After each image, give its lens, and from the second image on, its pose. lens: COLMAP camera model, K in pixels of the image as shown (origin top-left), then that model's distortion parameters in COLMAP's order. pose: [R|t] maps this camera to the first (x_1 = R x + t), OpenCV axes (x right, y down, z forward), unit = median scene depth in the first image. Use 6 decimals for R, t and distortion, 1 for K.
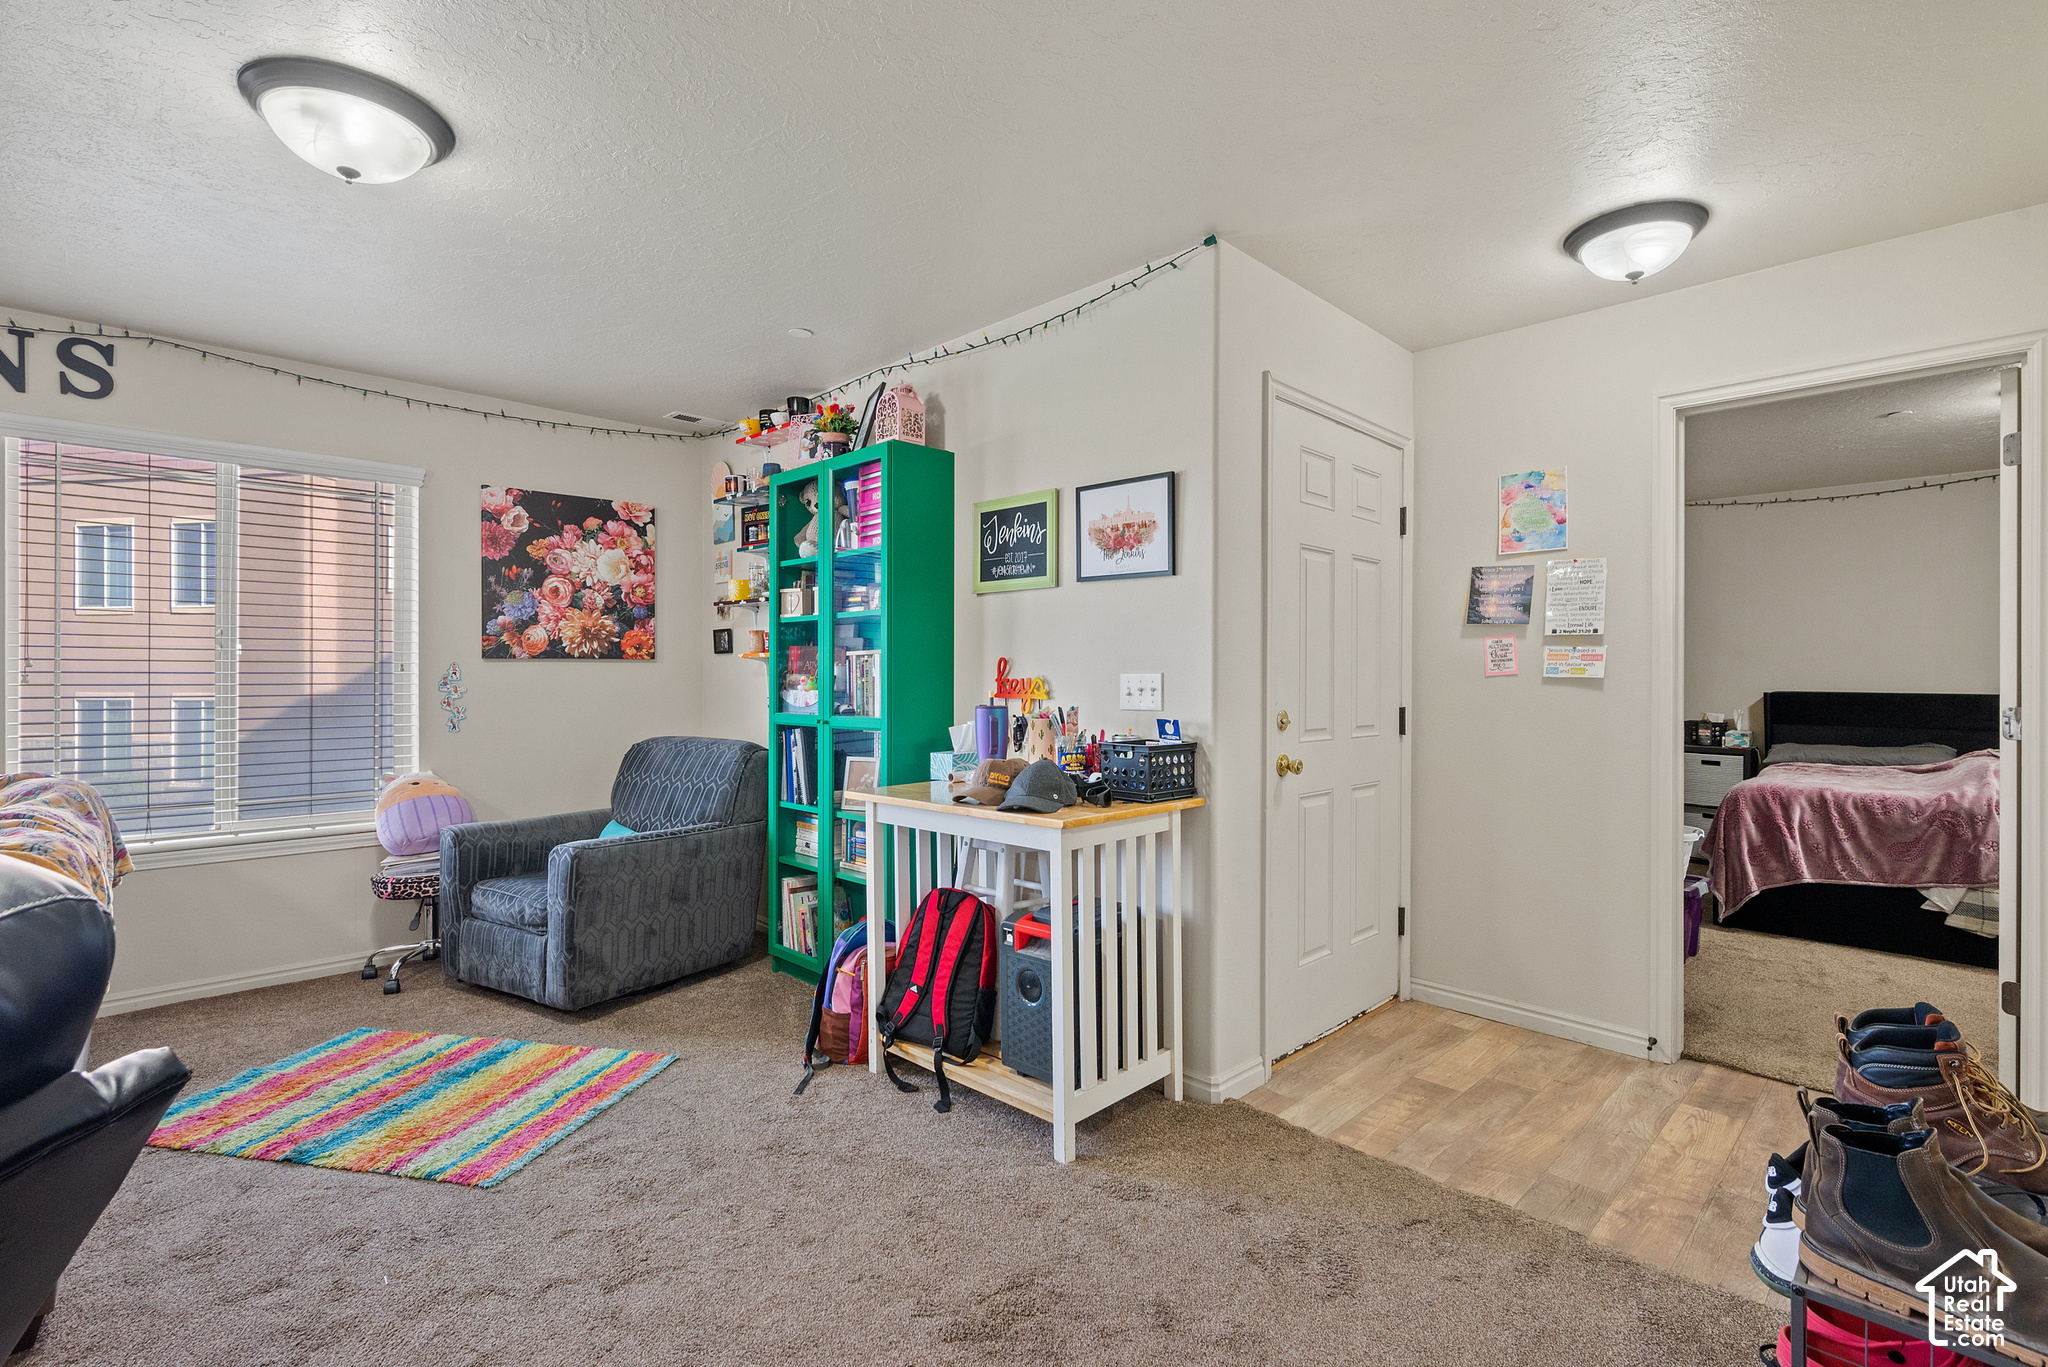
lens RADIAL K [[944.3, 0, 1019.8], [0, 944.3, 677.3], [0, 0, 1]] dist [0.000466, -0.000546]
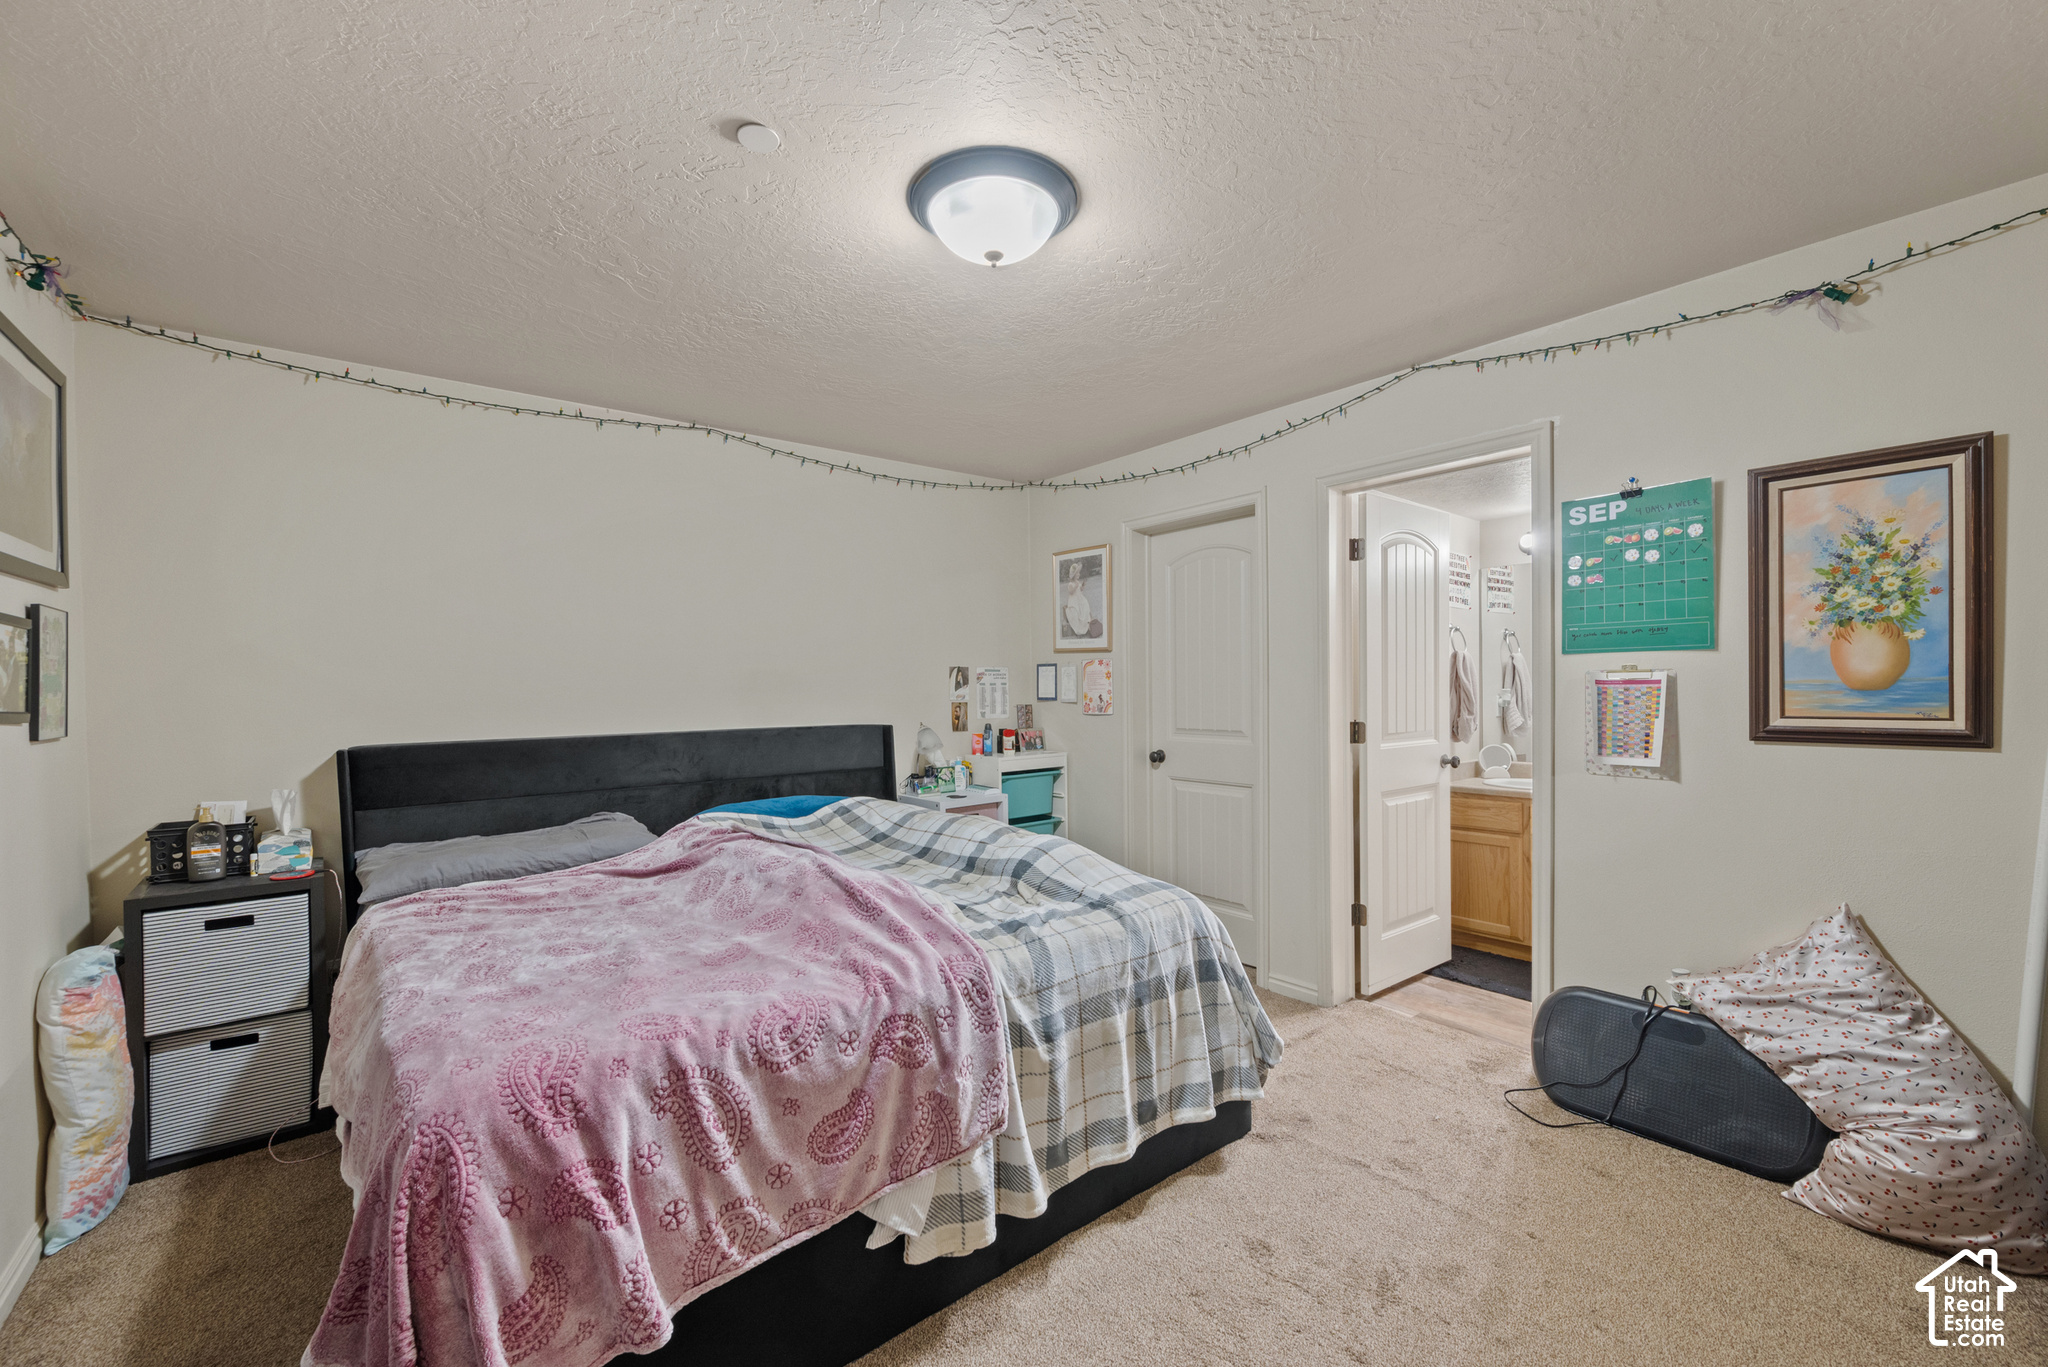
lens RADIAL K [[810.0, 0, 1024.0], [0, 810.0, 683.5], [0, 0, 1]] dist [-0.001580, -0.000192]
pose [[0.084258, -0.005492, 0.996429, 0.704195], [0.011967, 0.999918, 0.004500, -0.029500], [-0.996372, 0.011545, 0.084317, 1.078400]]
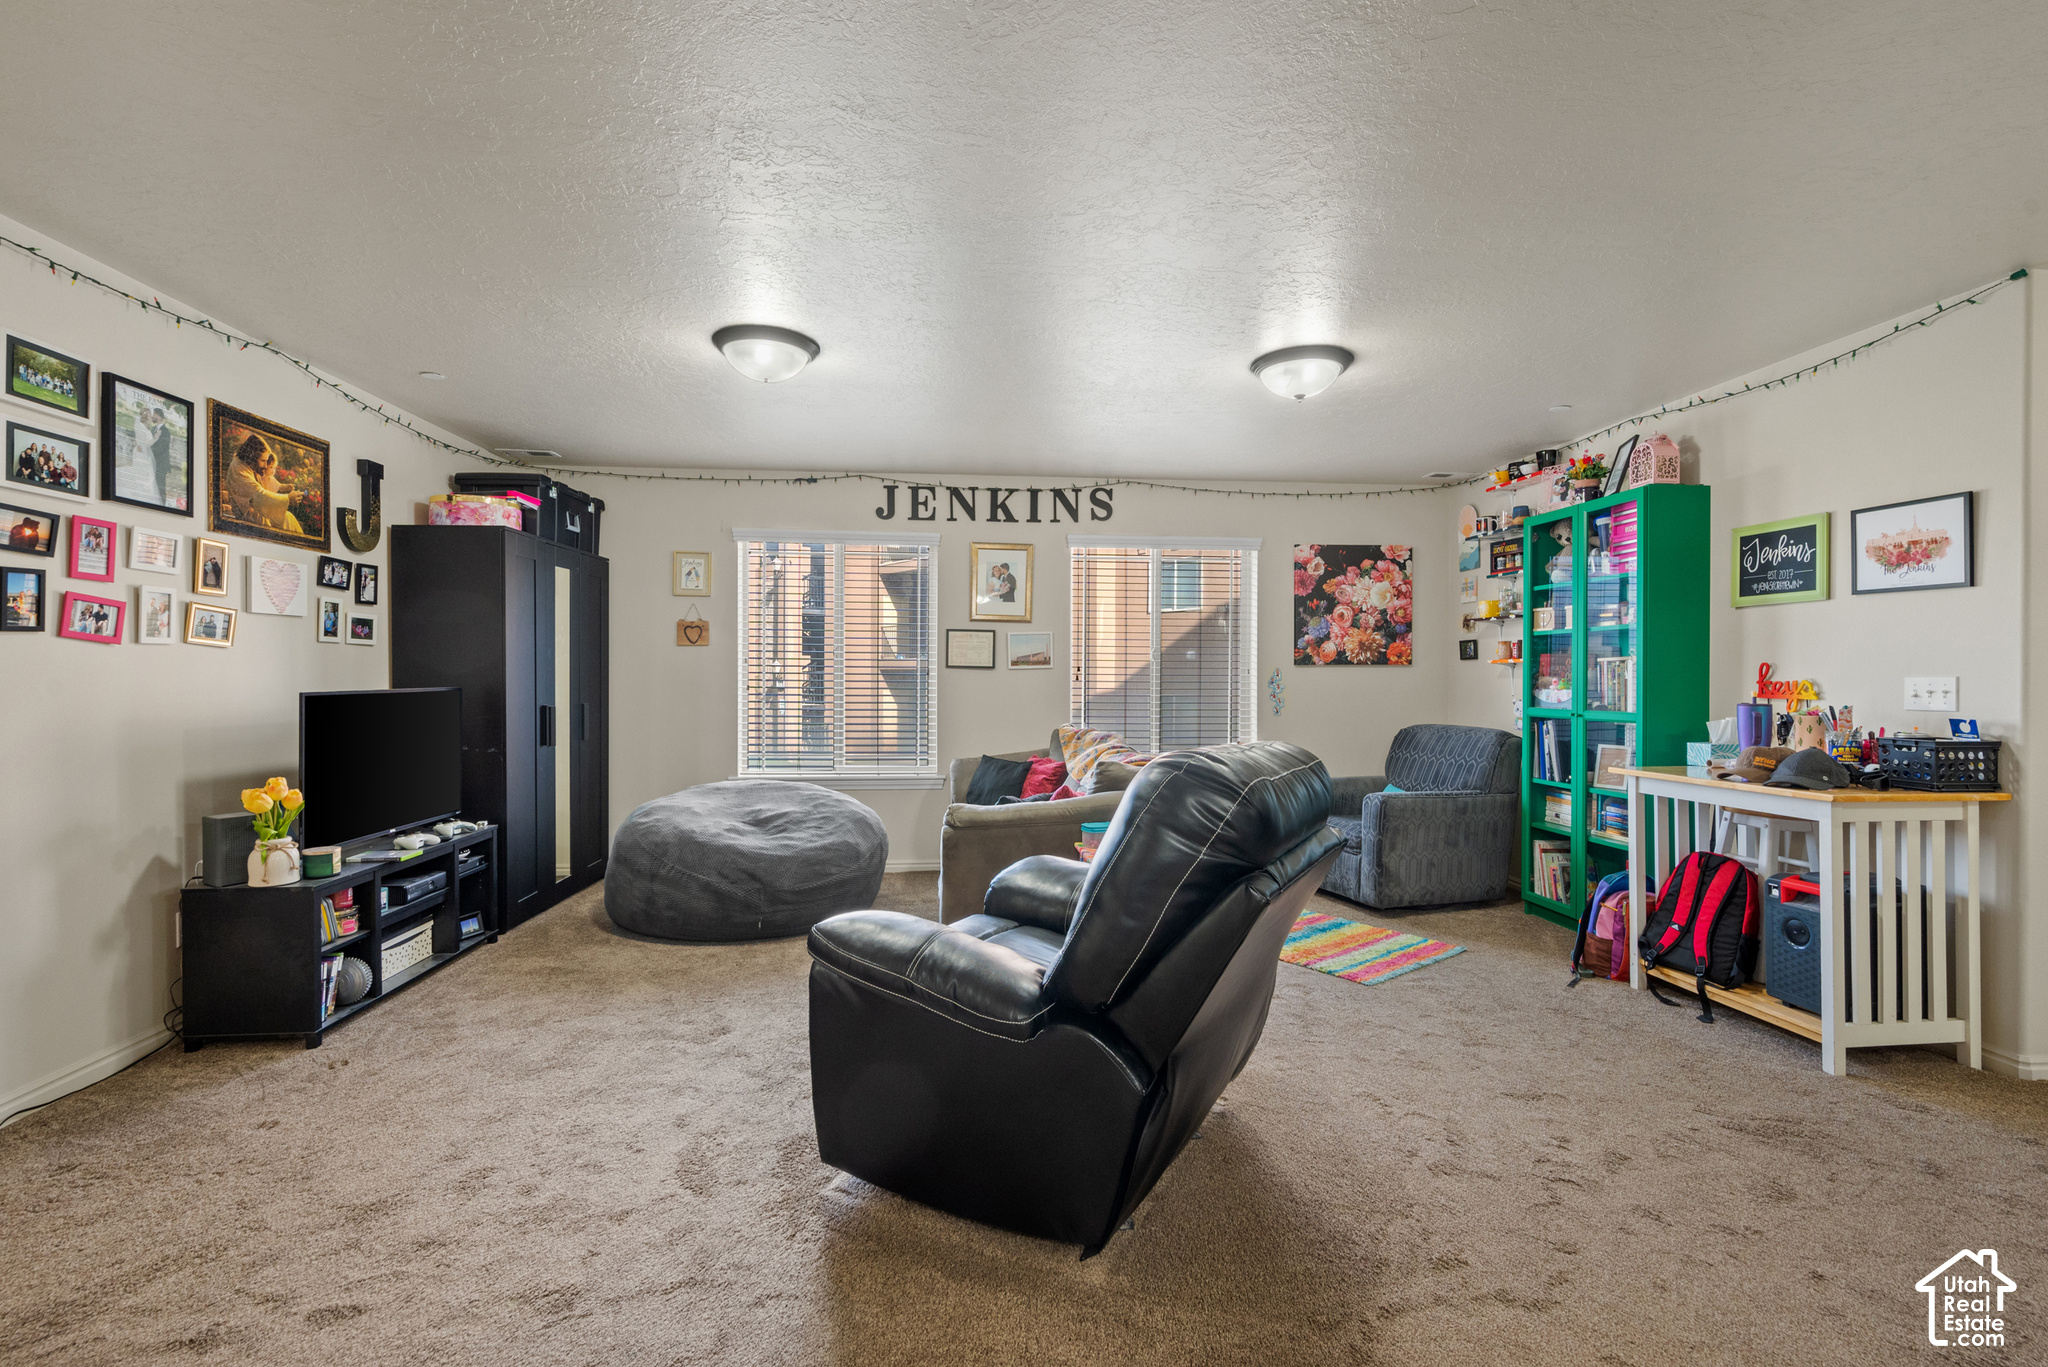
lens RADIAL K [[906.4, 0, 1020.5], [0, 906.4, 675.9], [0, 0, 1]] dist [-0.000124, -0.000220]
pose [[0.769593, 0.002174, -0.638531, -0.010892], [-0.003975, 0.999991, -0.001385, 0.000296], [0.638523, 0.003604, 0.769595, -0.411619]]
